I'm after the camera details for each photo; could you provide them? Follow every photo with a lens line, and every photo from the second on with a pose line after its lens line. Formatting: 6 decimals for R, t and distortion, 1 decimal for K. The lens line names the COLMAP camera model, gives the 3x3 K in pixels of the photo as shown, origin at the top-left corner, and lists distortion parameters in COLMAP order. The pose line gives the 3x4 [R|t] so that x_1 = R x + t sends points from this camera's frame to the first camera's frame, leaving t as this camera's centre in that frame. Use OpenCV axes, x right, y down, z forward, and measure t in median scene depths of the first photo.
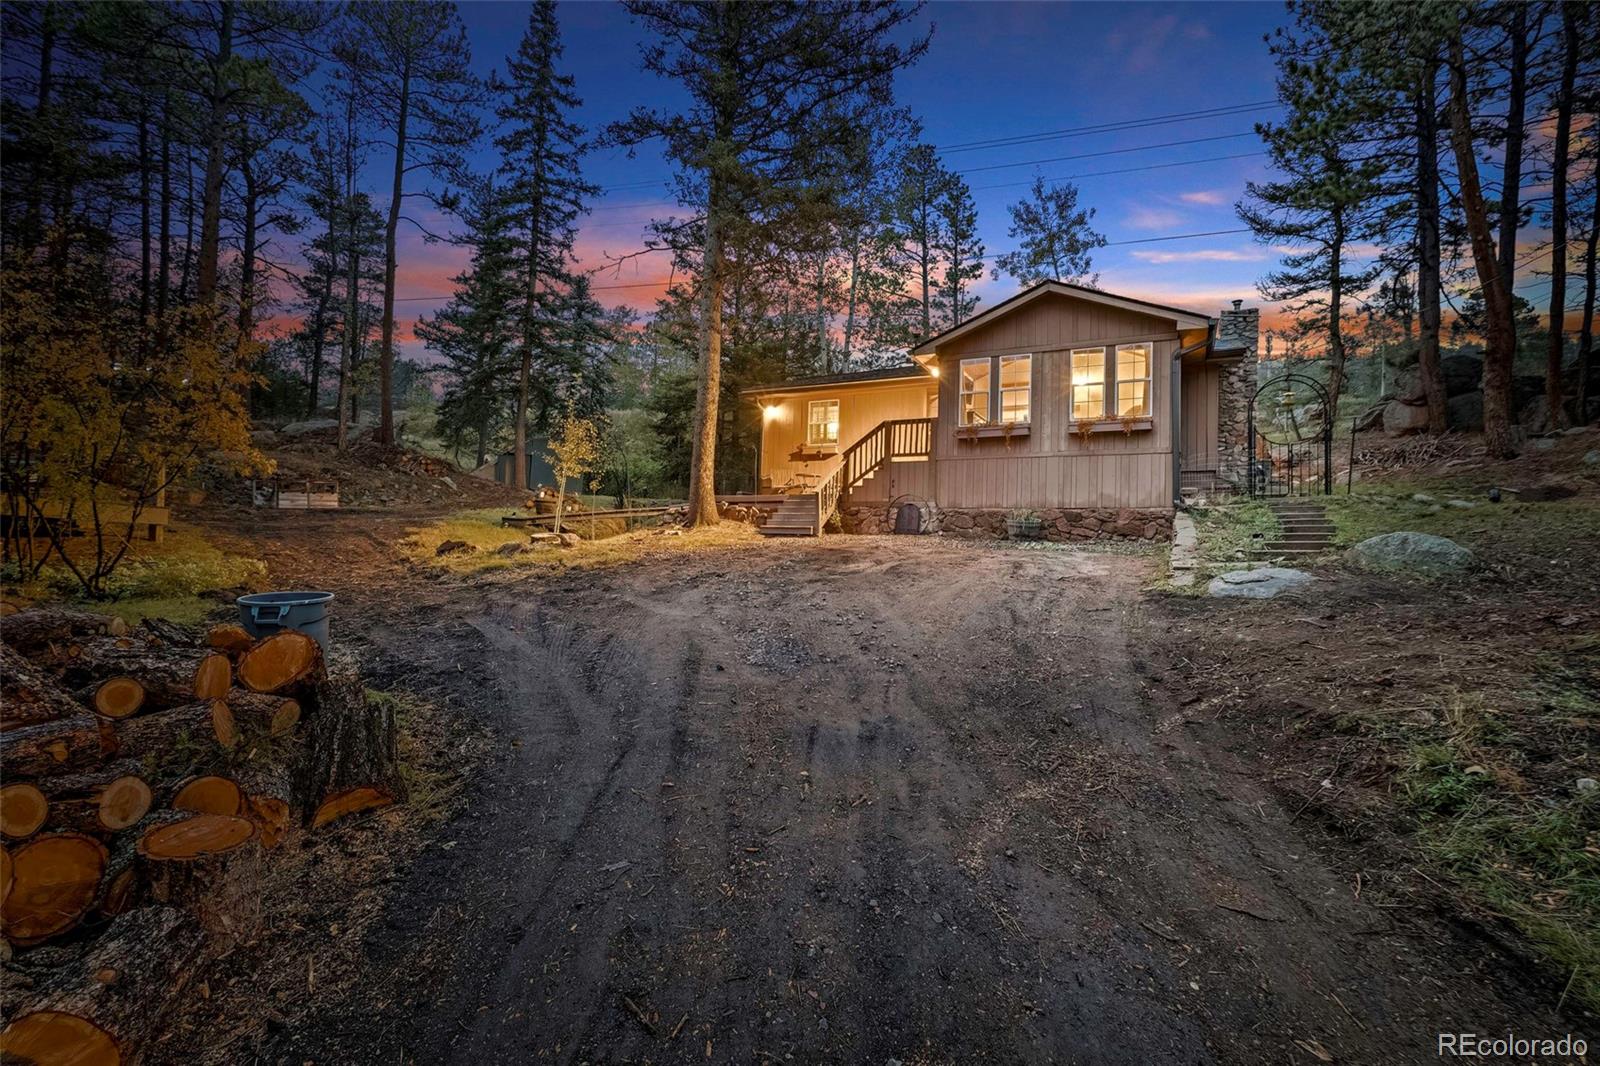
lens RADIAL K [[708.3, 0, 796.3], [0, 708.3, 548.5], [0, 0, 1]] dist [0.000189, -0.000811]
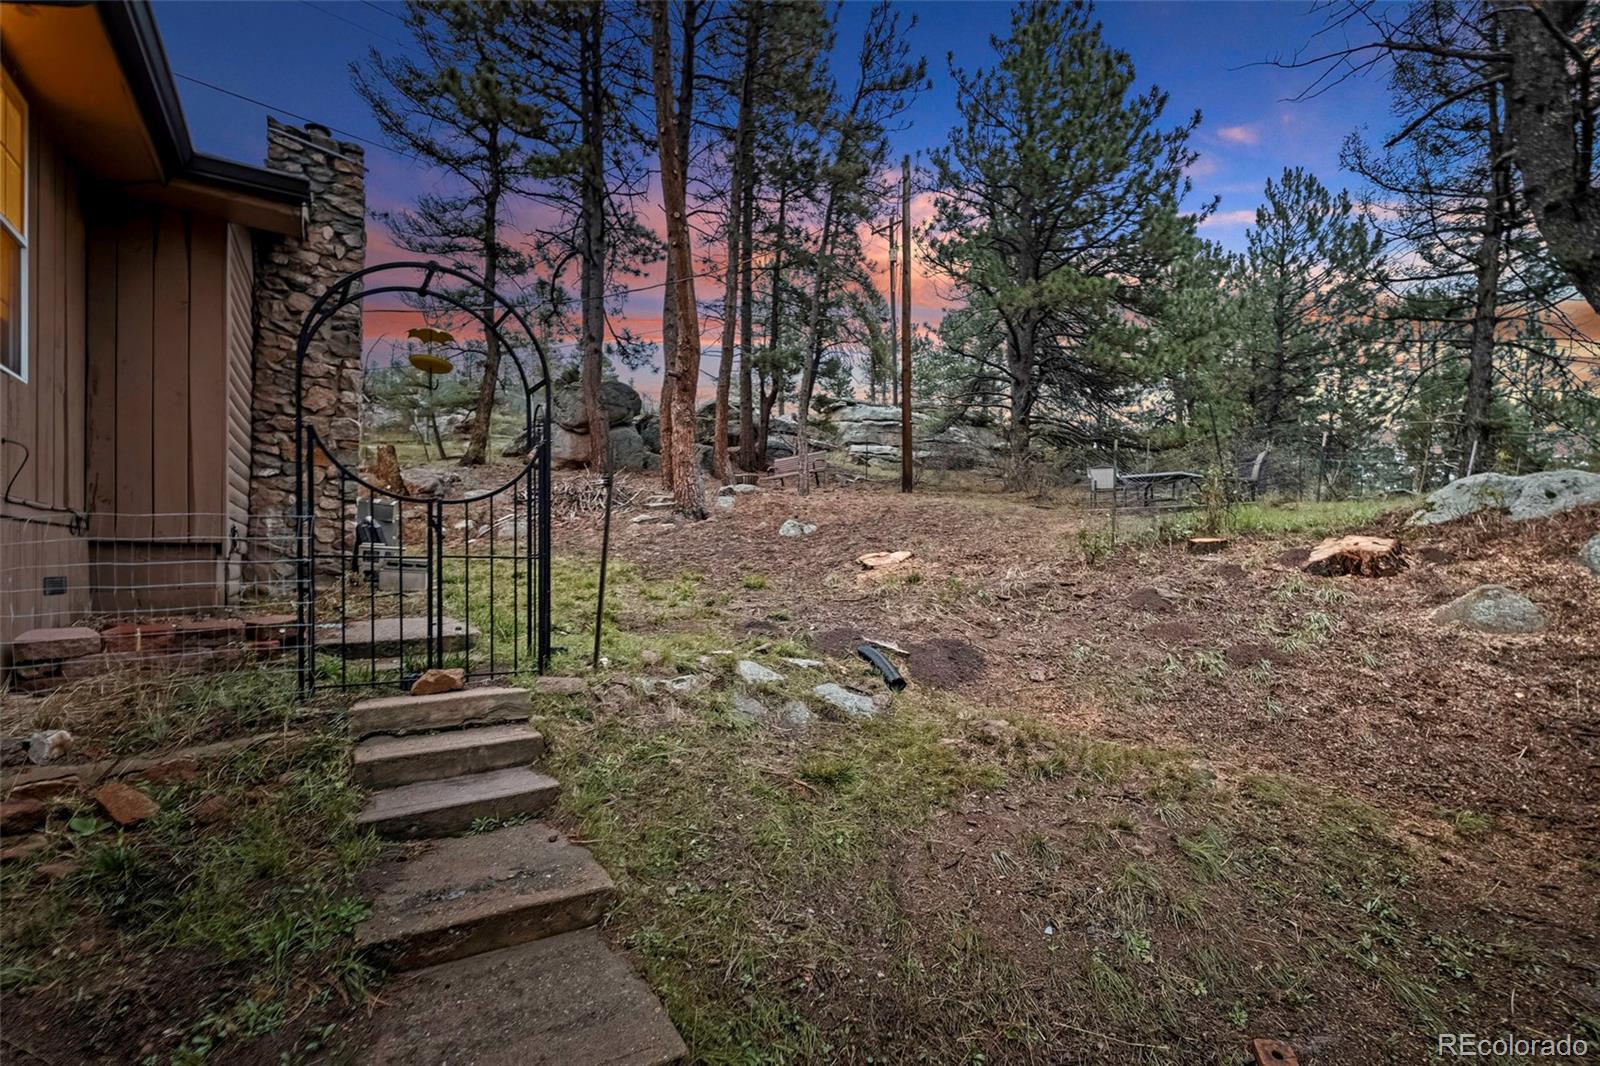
lens RADIAL K [[708.3, 0, 796.3], [0, 708.3, 548.5], [0, 0, 1]] dist [0.000189, -0.000811]
pose [[0.463001, 0.002244, 0.886355, 0.258397], [0.001176, 0.999994, -0.003146, -0.063680], [-0.886357, 0.002499, 0.462996, 0.379478]]
